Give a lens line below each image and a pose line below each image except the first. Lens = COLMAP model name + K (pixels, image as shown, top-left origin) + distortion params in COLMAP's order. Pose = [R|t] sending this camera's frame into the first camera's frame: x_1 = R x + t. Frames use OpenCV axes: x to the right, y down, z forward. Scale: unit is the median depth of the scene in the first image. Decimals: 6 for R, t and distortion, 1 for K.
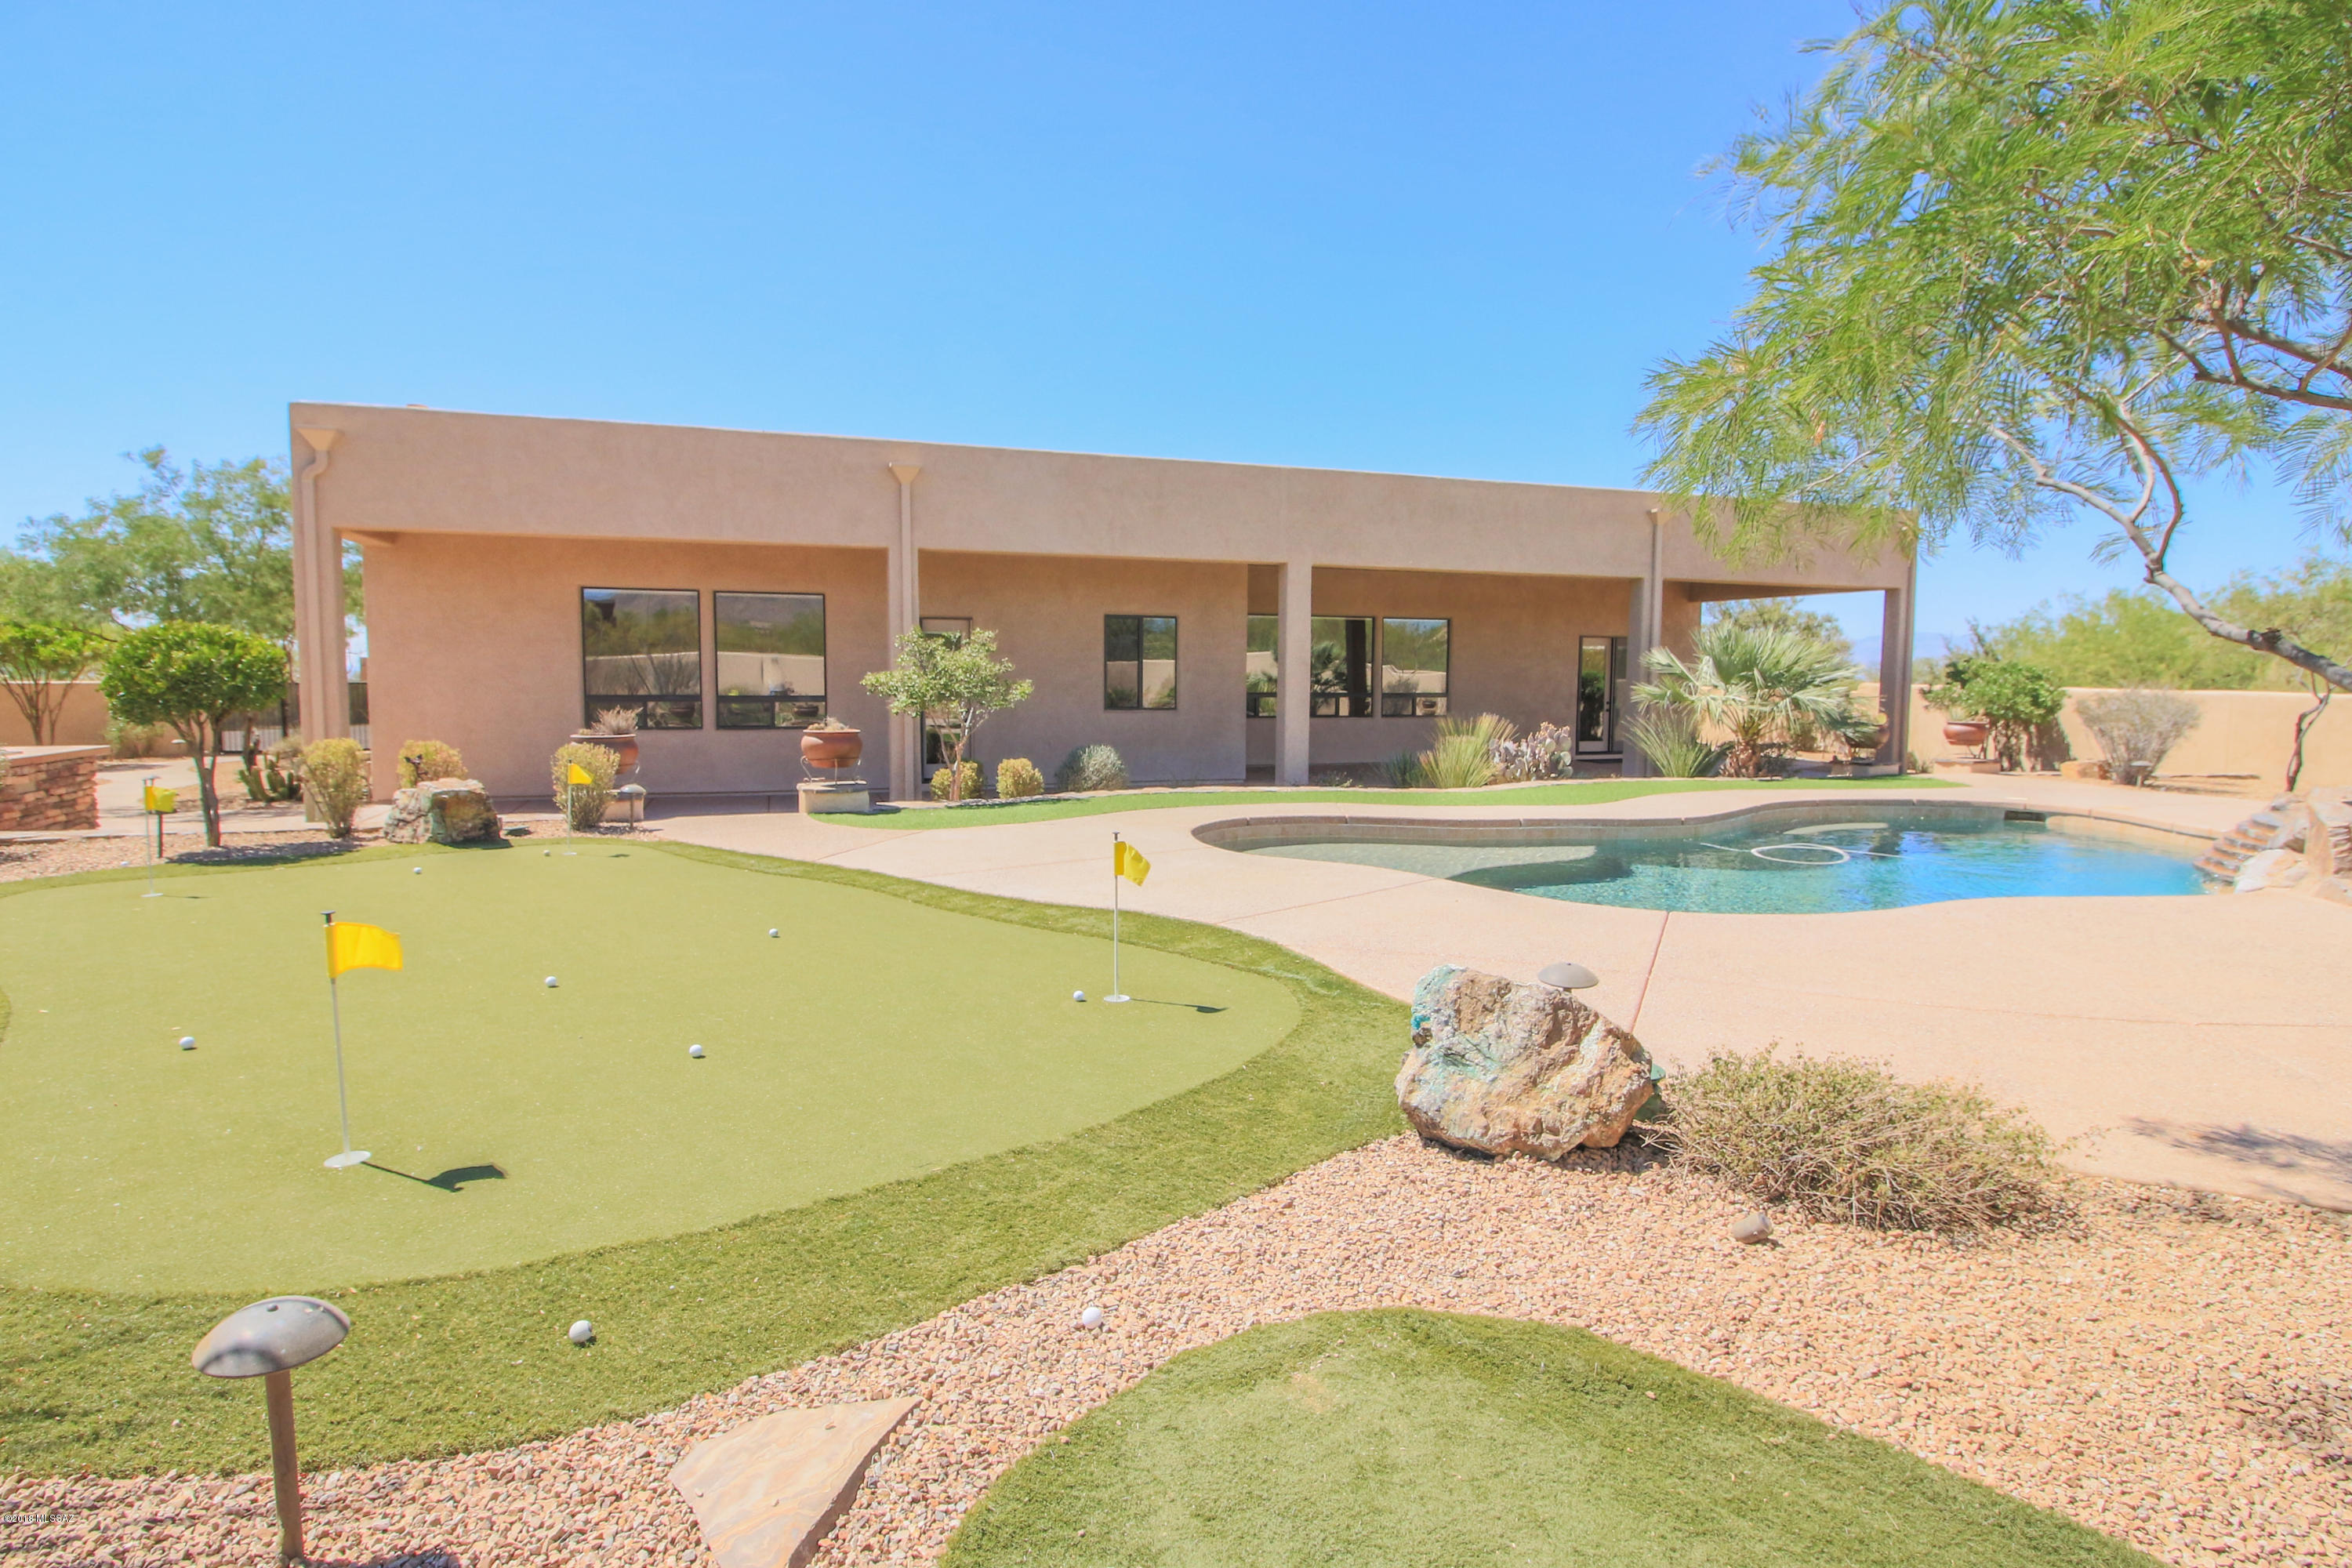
lens RADIAL K [[1247.1, 0, 1174.1], [0, 1247.1, 769.2], [0, 0, 1]] dist [-0.002753, -0.001368]
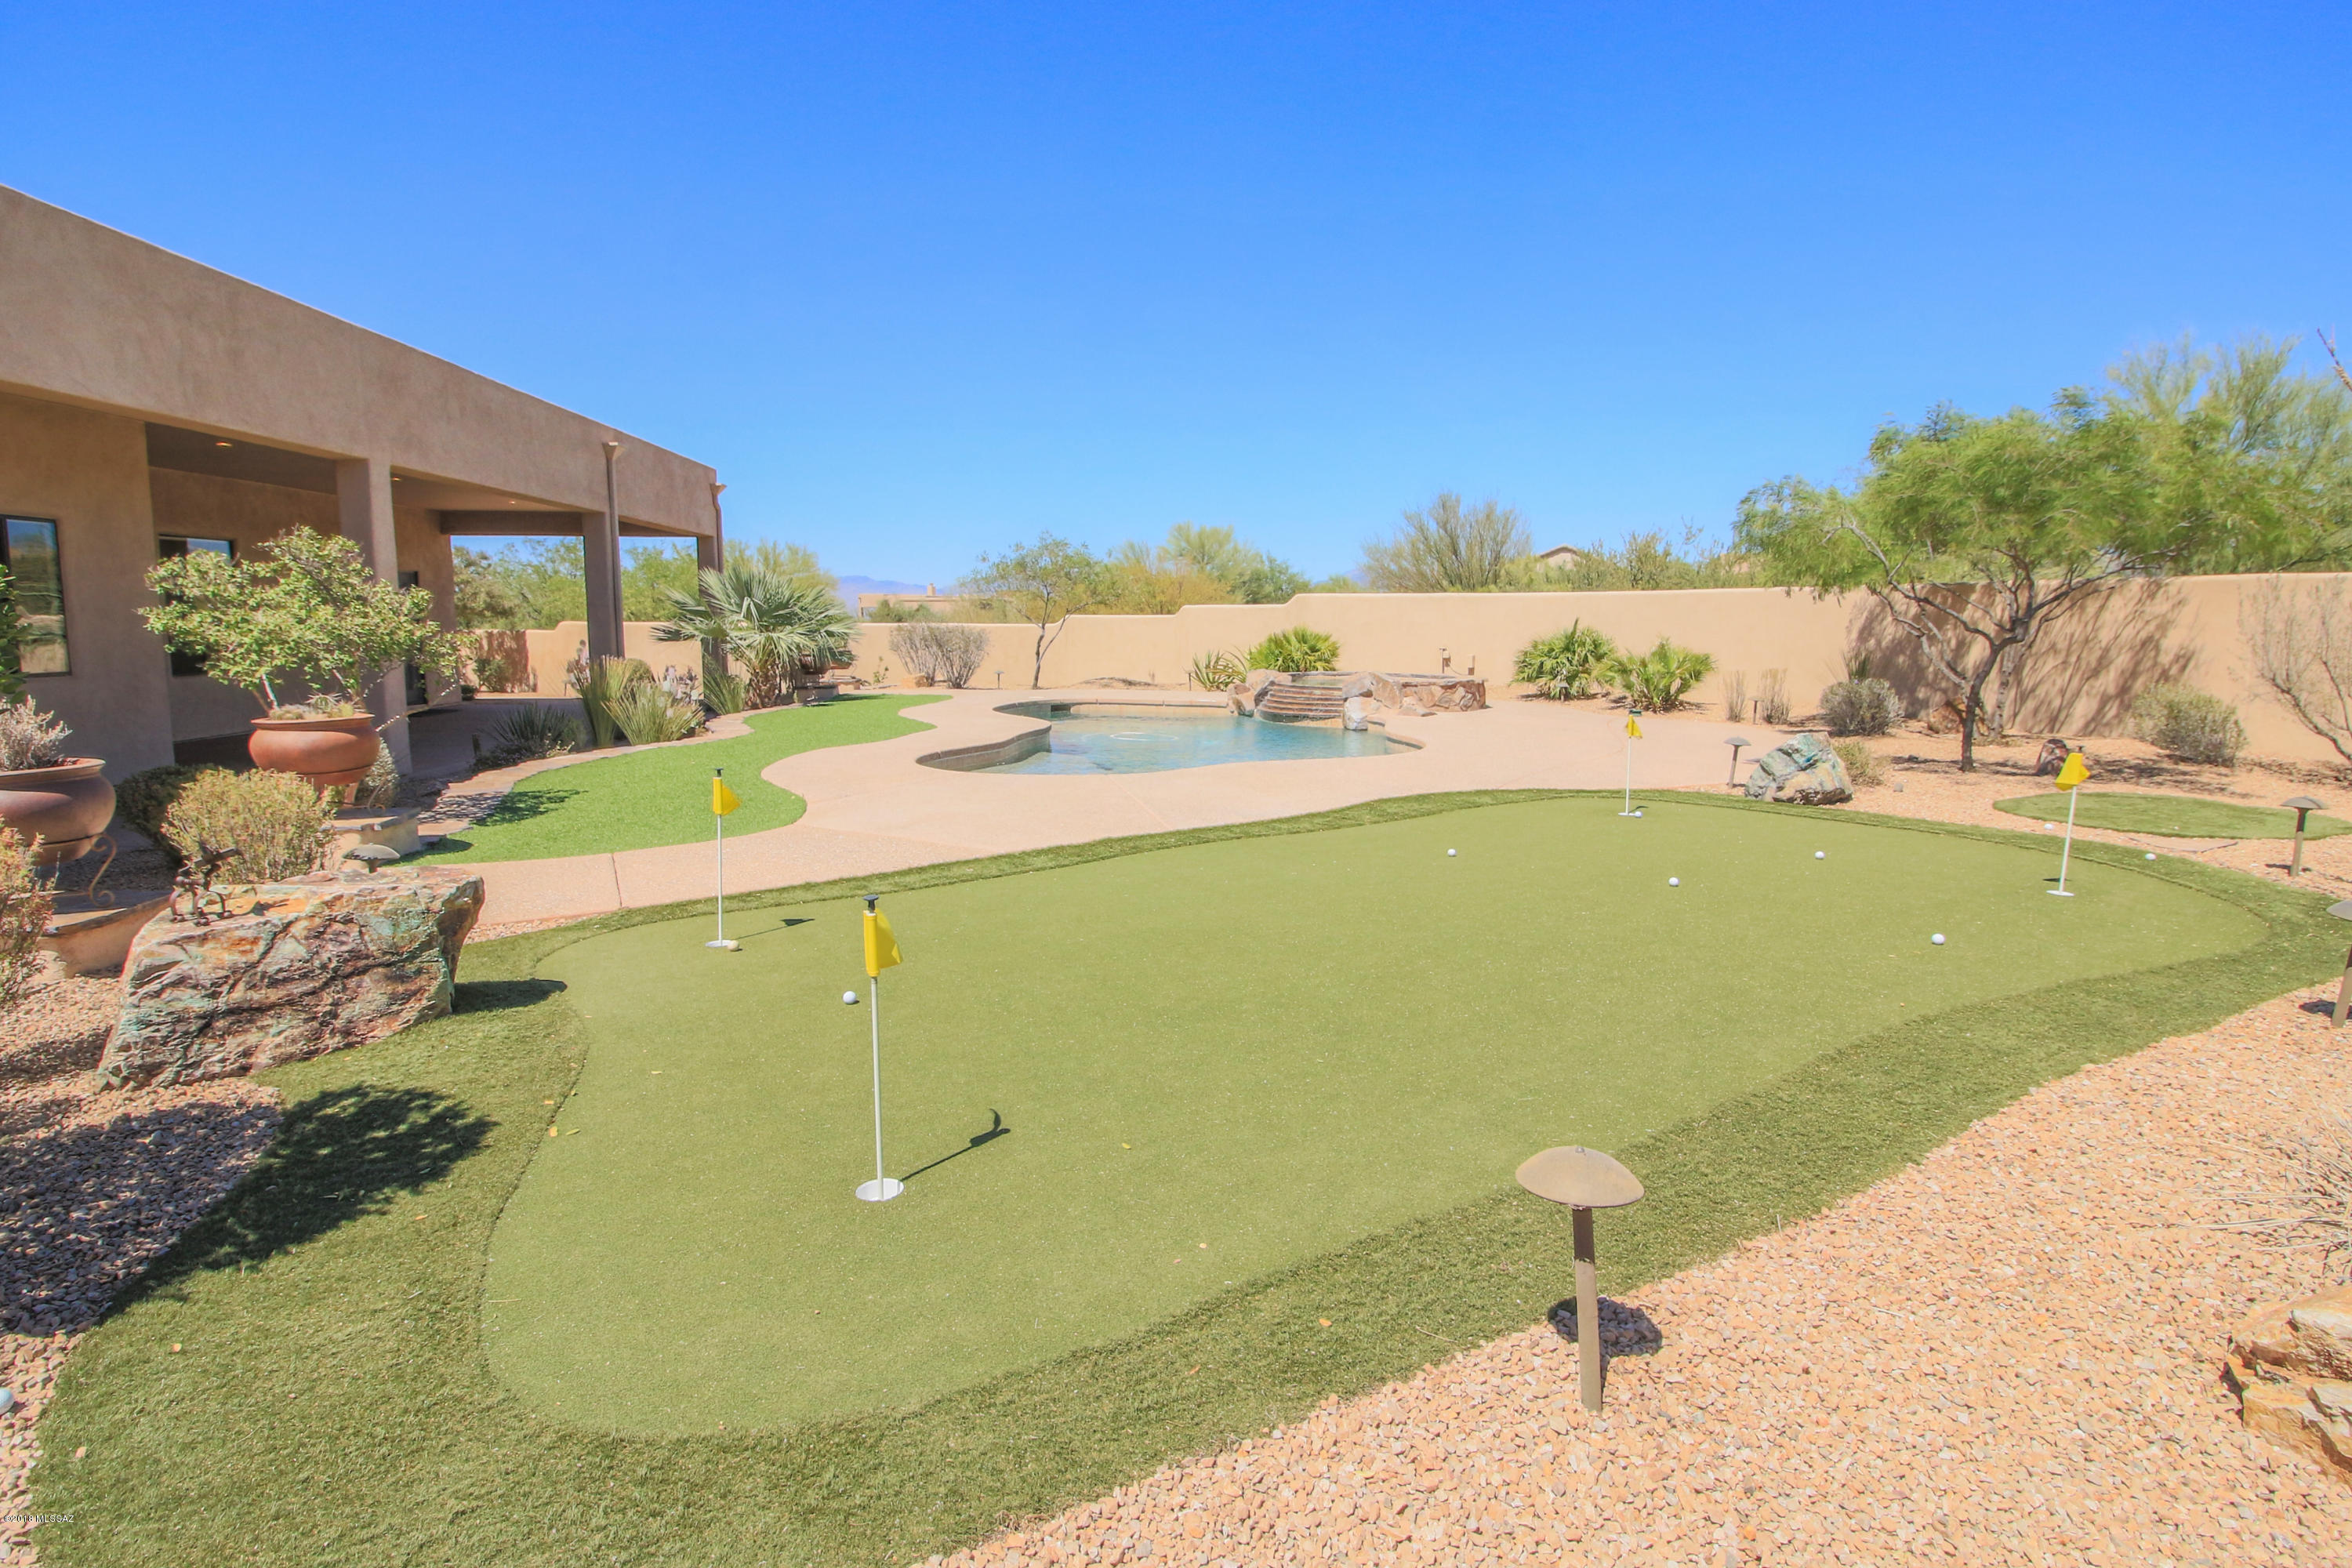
lens RADIAL K [[1247.1, 0, 1171.8], [0, 1247.1, 775.0], [0, 0, 1]] dist [-0.002753, -0.001368]
pose [[0.243262, -0.126620, 0.961661, -0.492180], [0.076687, 0.990850, 0.111065, -0.026486], [-0.966924, 0.046729, 0.250746, 0.356338]]
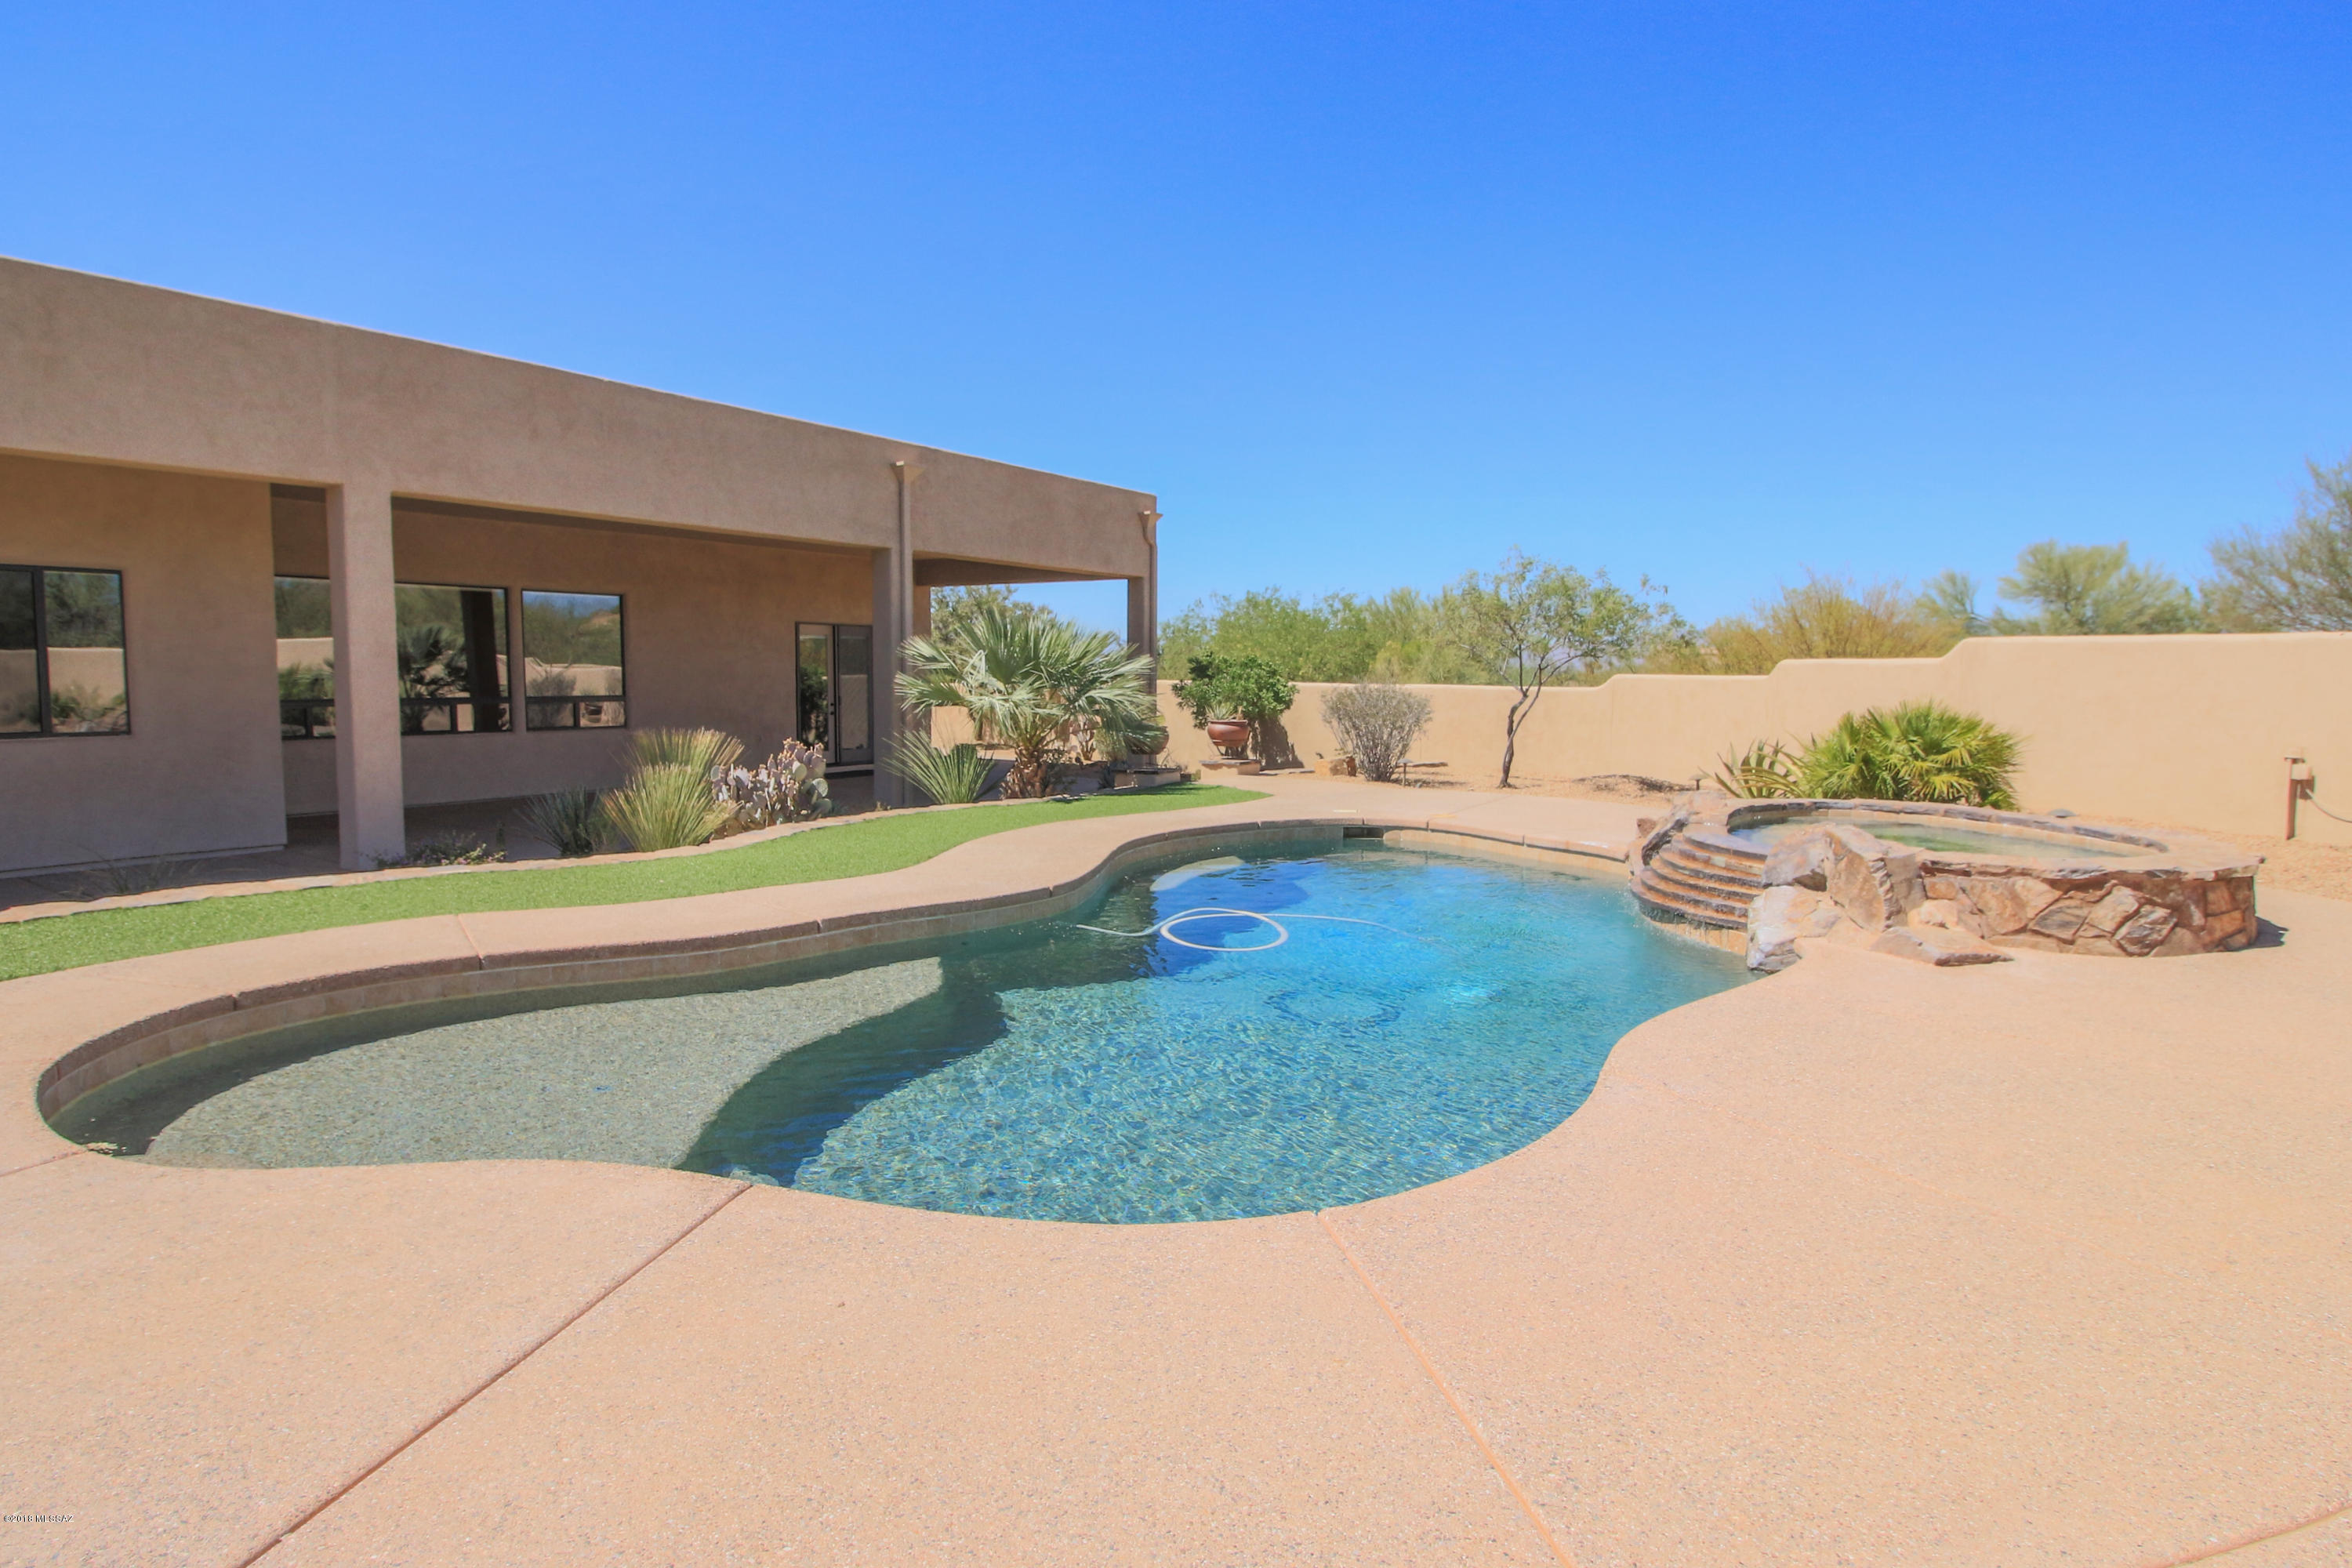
lens RADIAL K [[1247.1, 0, 1181.3], [0, 1247.1, 758.2], [0, 0, 1]] dist [-0.002753, -0.001368]
pose [[0.792855, -0.044593, 0.607776, 0.039430], [0.047303, 0.998814, 0.011576, -0.021502], [-0.607571, 0.019572, 0.794024, 0.272537]]
